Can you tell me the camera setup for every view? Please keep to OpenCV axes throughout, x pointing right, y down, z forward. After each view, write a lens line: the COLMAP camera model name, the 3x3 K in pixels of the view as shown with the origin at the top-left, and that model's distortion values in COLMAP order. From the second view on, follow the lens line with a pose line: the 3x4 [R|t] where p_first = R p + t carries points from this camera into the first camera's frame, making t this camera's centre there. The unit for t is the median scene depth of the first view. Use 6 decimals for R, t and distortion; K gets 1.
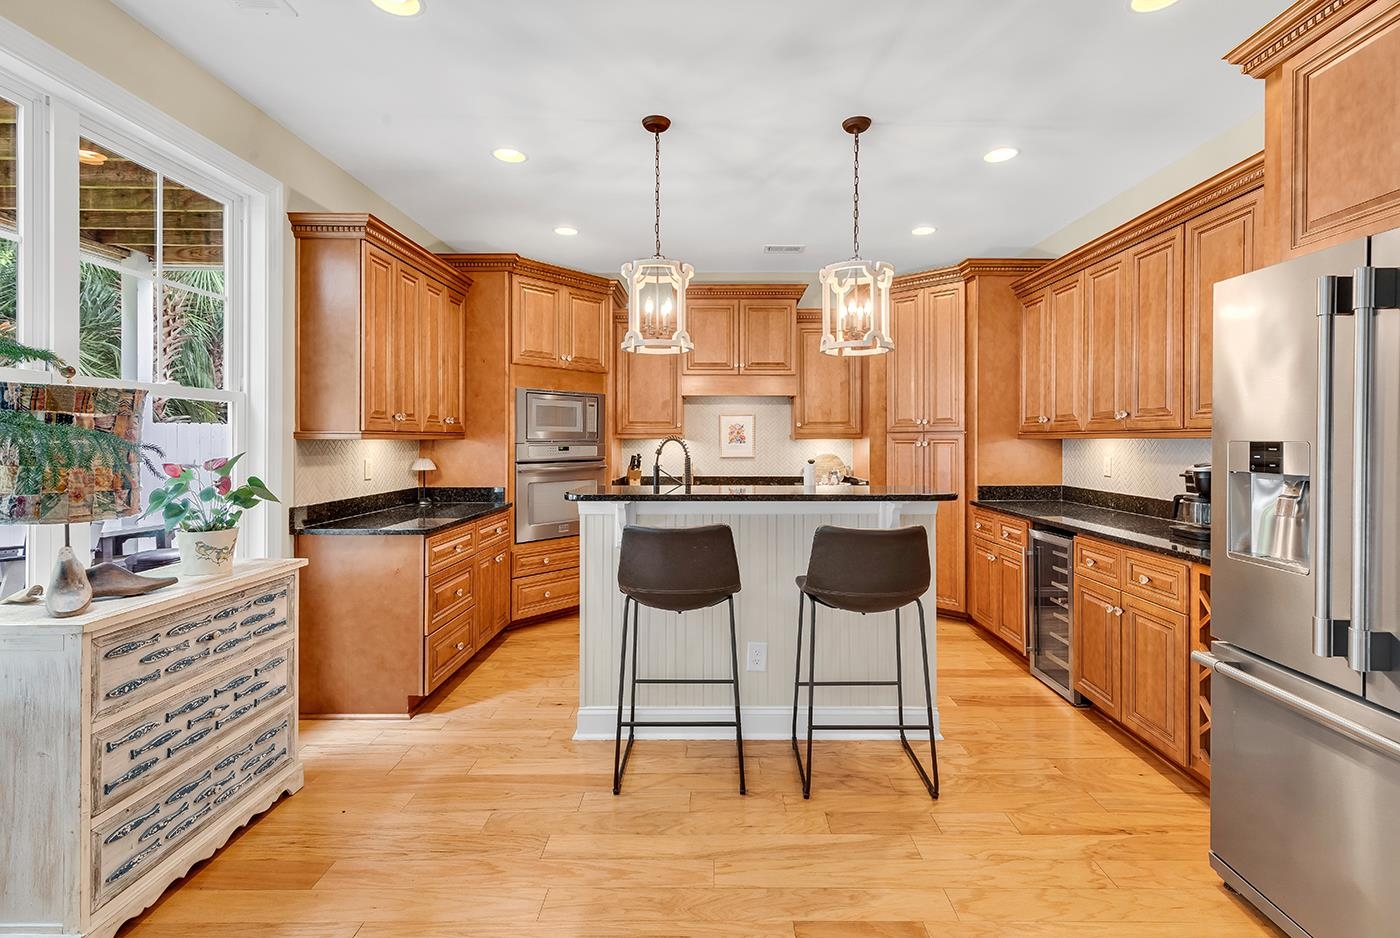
lens RADIAL K [[644.9, 0, 665.7], [0, 644.9, 440.2], [0, 0, 1]] dist [0.000433, 0.000095]
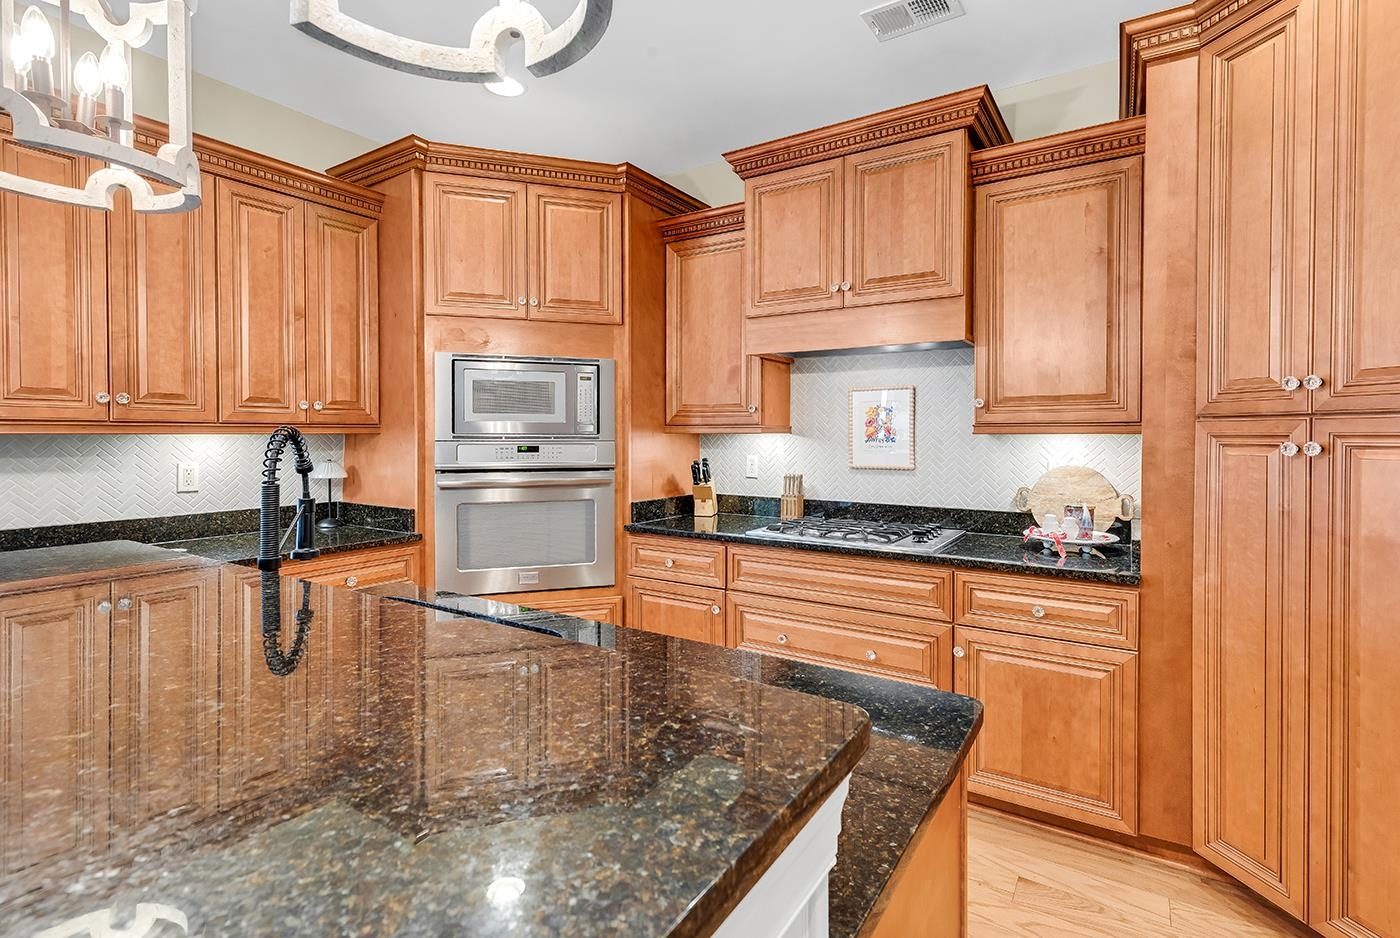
lens RADIAL K [[652.8, 0, 682.8], [0, 652.8, 441.2], [0, 0, 1]] dist [0.000684, -0.000253]
pose [[0.863368, 0.006251, -0.504537, 0.440827], [-0.001157, 0.999945, 0.010409, -0.002304], [0.504574, -0.008403, 0.863328, 0.826757]]
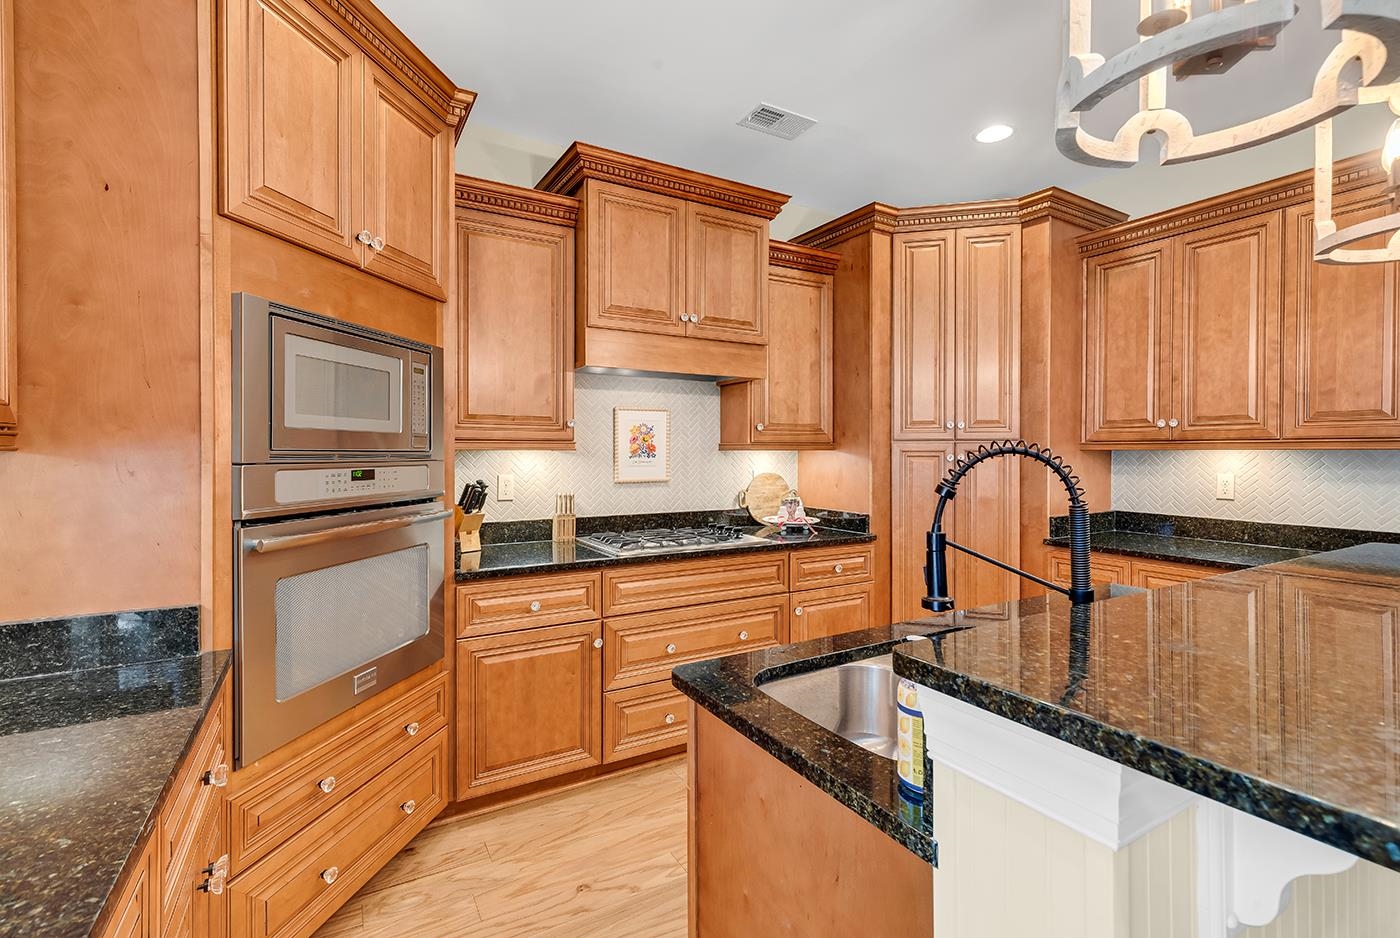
lens RADIAL K [[657.9, 0, 700.0], [0, 657.9, 453.3], [0, 0, 1]] dist [0.001910, -0.000101]
pose [[0.833880, -0.003073, 0.551937, -0.319787], [0.001739, 0.999994, 0.002941, -0.001482], [-0.551943, -0.001493, 0.833881, 0.864242]]
